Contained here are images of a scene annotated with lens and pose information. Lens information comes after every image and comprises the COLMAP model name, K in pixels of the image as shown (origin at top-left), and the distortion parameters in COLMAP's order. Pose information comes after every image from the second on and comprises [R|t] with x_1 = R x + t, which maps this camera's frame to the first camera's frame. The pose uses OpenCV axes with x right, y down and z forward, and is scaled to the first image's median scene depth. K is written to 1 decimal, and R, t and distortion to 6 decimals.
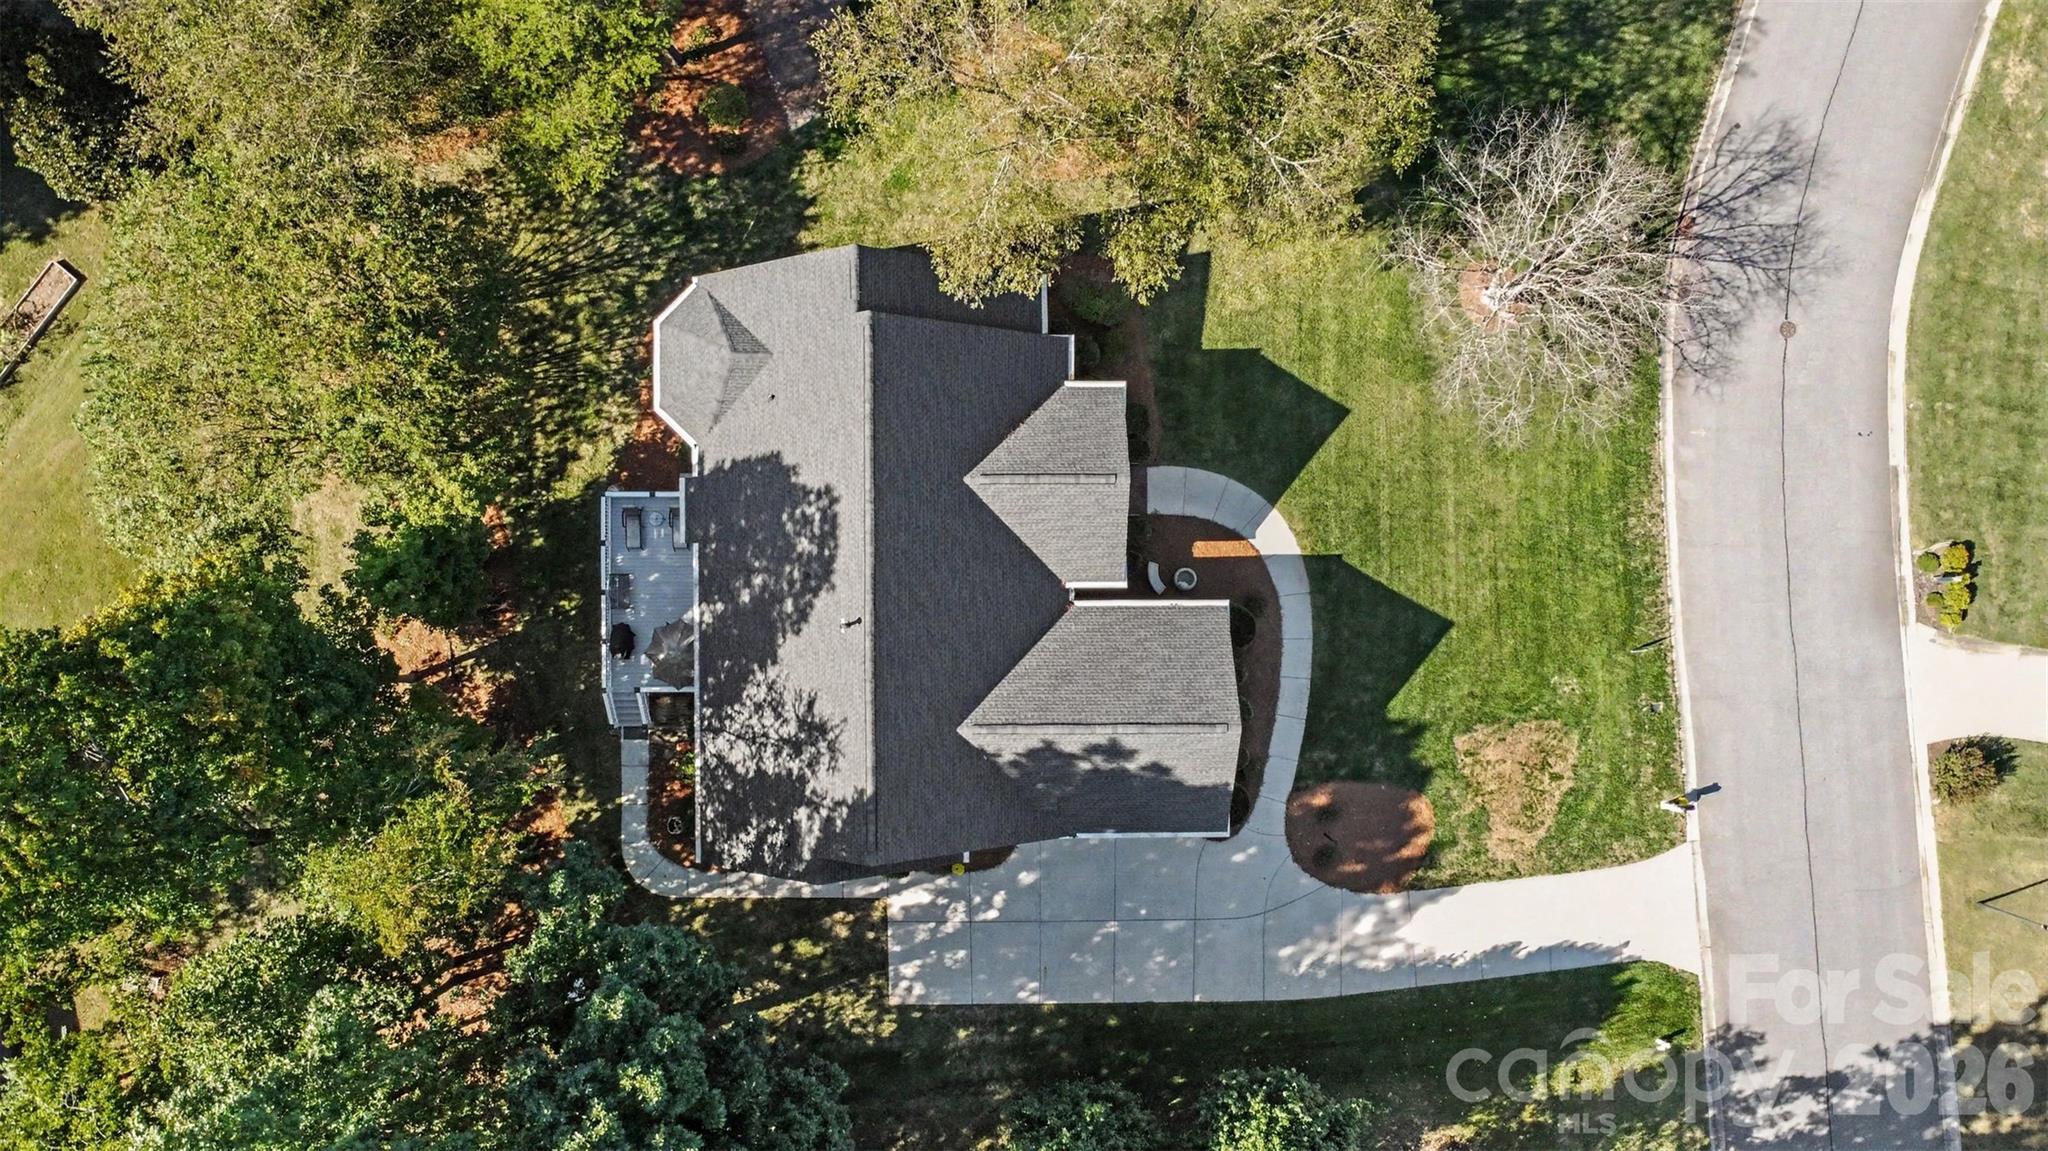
lens RADIAL K [[1495.4, 0, 1020.2], [0, 1495.4, 579.9], [0, 0, 1]] dist [-0.039679, 0.003343]
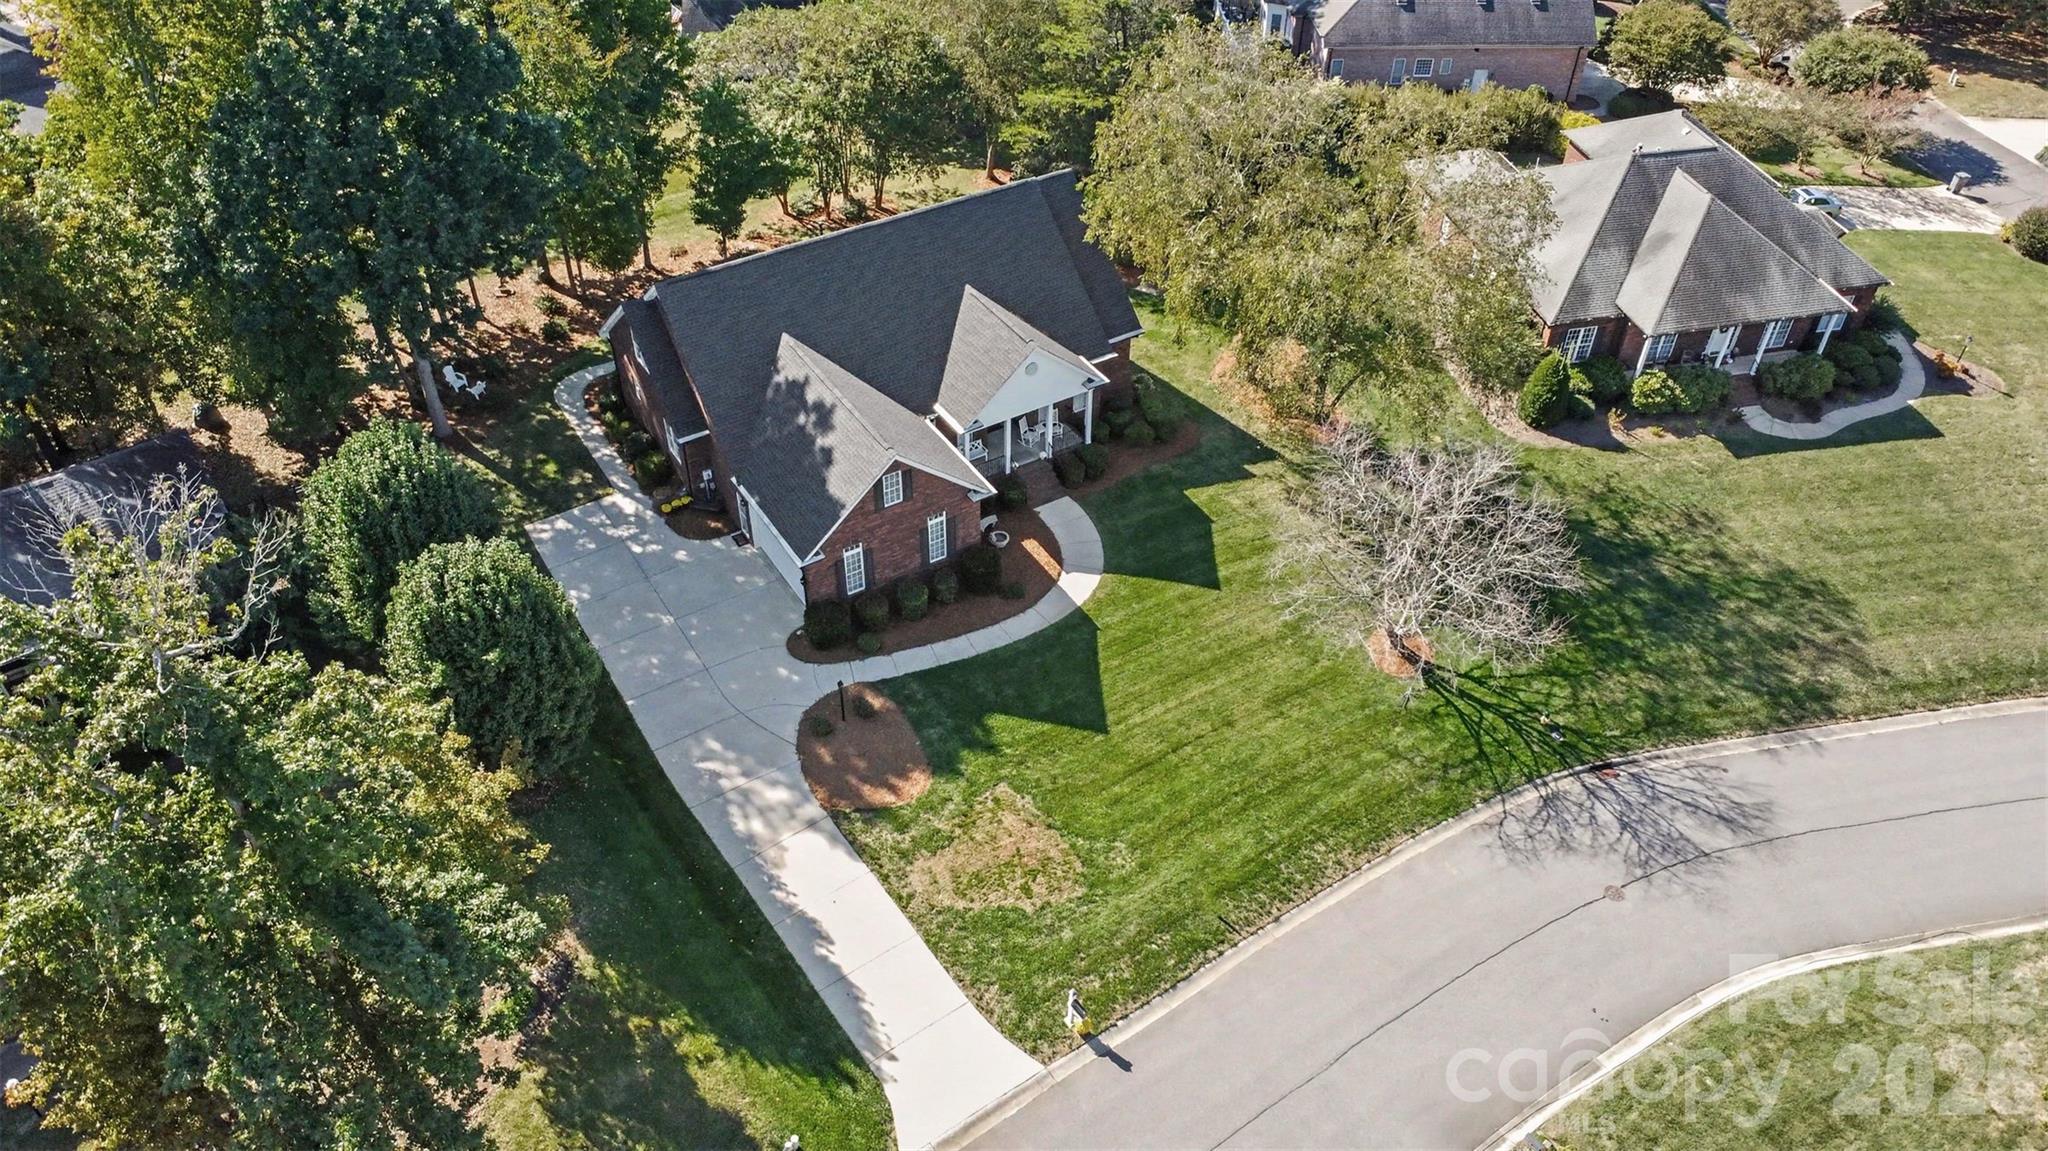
lens RADIAL K [[1495.4, 0, 1032.9], [0, 1495.4, 576.3], [0, 0, 1]] dist [-0.039679, 0.003343]
pose [[0.528155, 0.564934, -0.633957, 0.808962], [-0.849077, 0.341695, -0.402880, 0.415637], [-0.010981, 0.751062, 0.660141, 0.304477]]
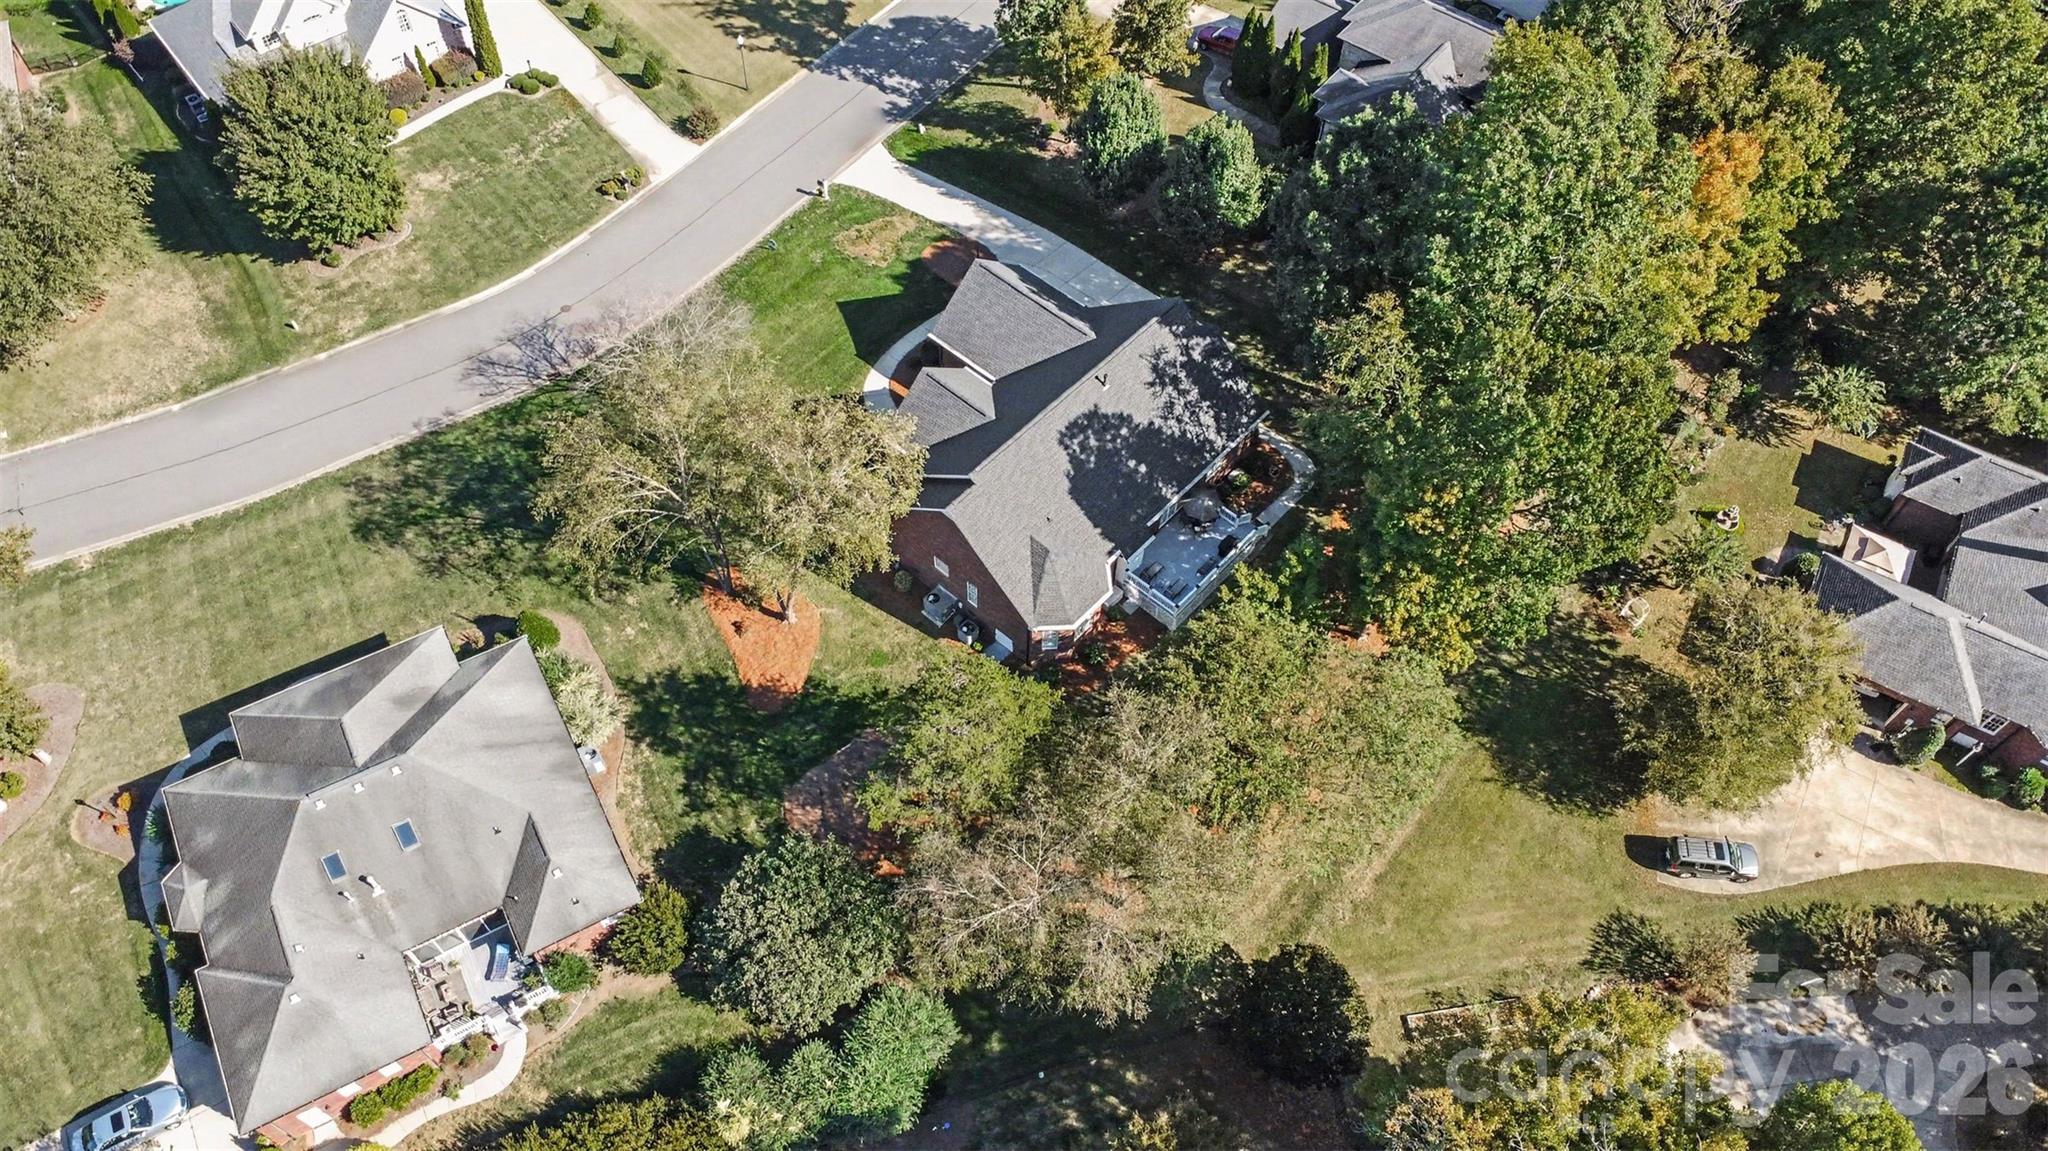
lens RADIAL K [[1495.4, 0, 1026.7], [0, 1495.4, 574.9], [0, 0, 1]] dist [-0.039679, 0.003343]
pose [[-0.742818, -0.565932, 0.357690, -0.655382], [0.668868, -0.604243, 0.433019, -0.752338], [-0.028928, 0.560901, 0.827377, -0.240584]]
